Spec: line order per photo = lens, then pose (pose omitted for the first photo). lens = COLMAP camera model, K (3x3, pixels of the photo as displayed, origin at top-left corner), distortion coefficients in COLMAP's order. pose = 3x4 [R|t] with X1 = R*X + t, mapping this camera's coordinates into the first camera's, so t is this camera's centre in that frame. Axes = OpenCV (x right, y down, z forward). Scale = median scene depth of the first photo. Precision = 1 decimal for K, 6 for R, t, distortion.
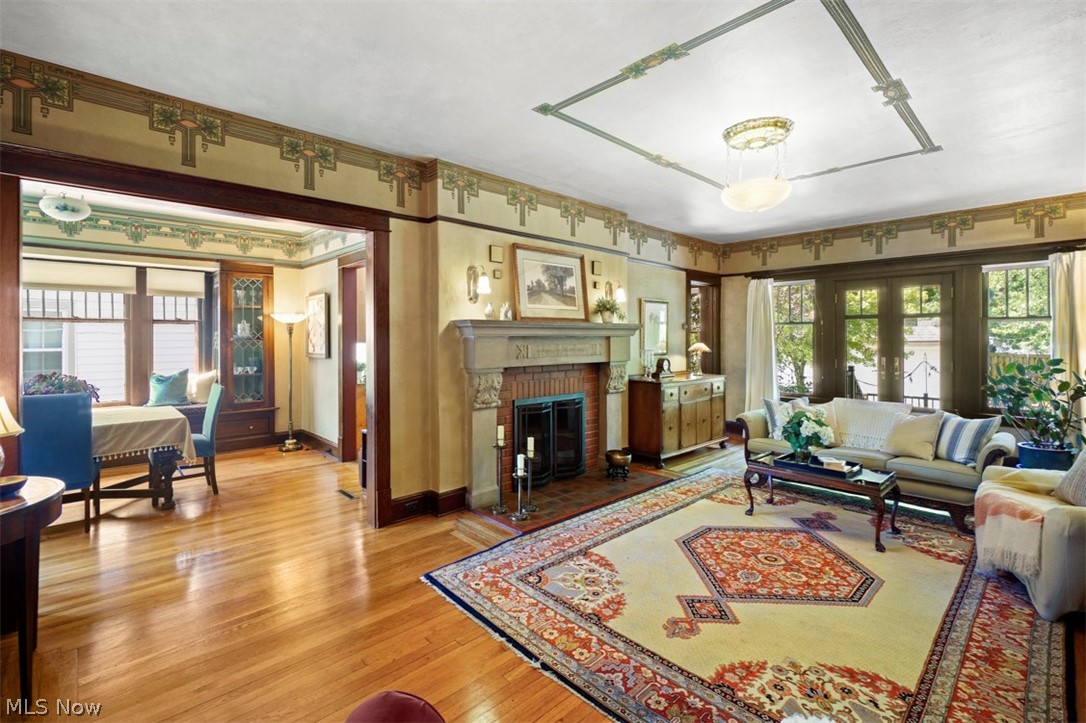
lens RADIAL K [[492.6, 0, 542.7], [0, 492.6, 342.0], [0, 0, 1]] dist [0.001448, -0.000059]
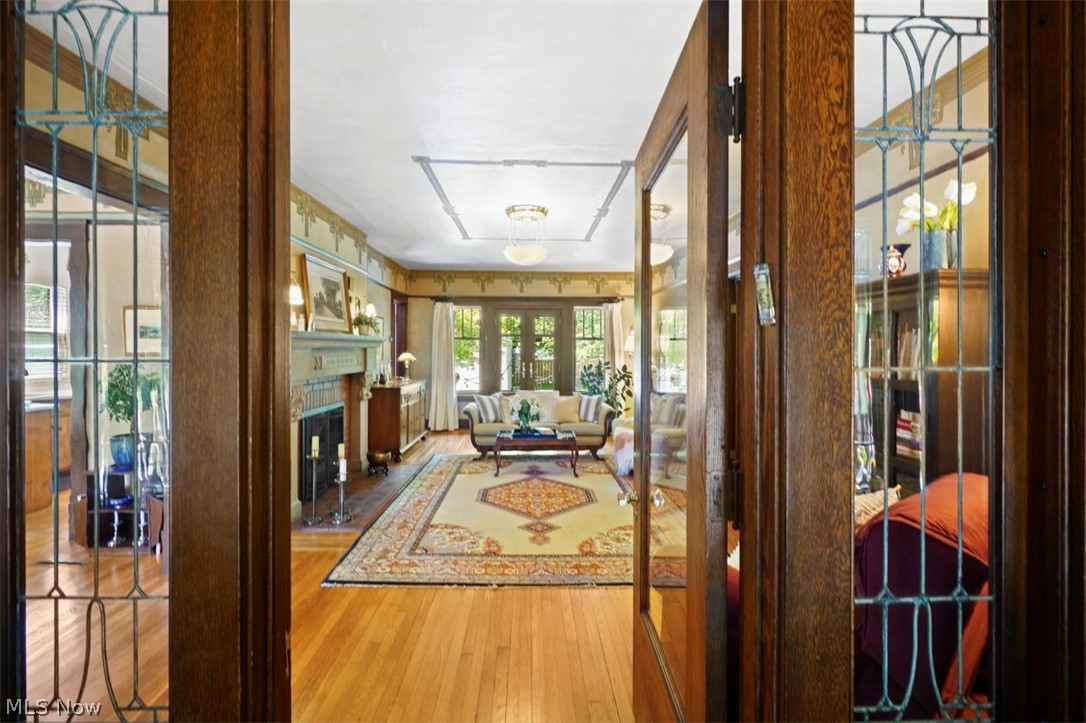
lens RADIAL K [[473.1, 0, 542.2], [0, 473.1, 355.5], [0, 0, 1]] dist [0.000059, -0.000093]
pose [[0.671400, -0.007314, 0.741059, -0.561298], [0.002711, 0.999969, 0.007413, -0.002143], [-0.741091, -0.002968, 0.671399, 0.007071]]
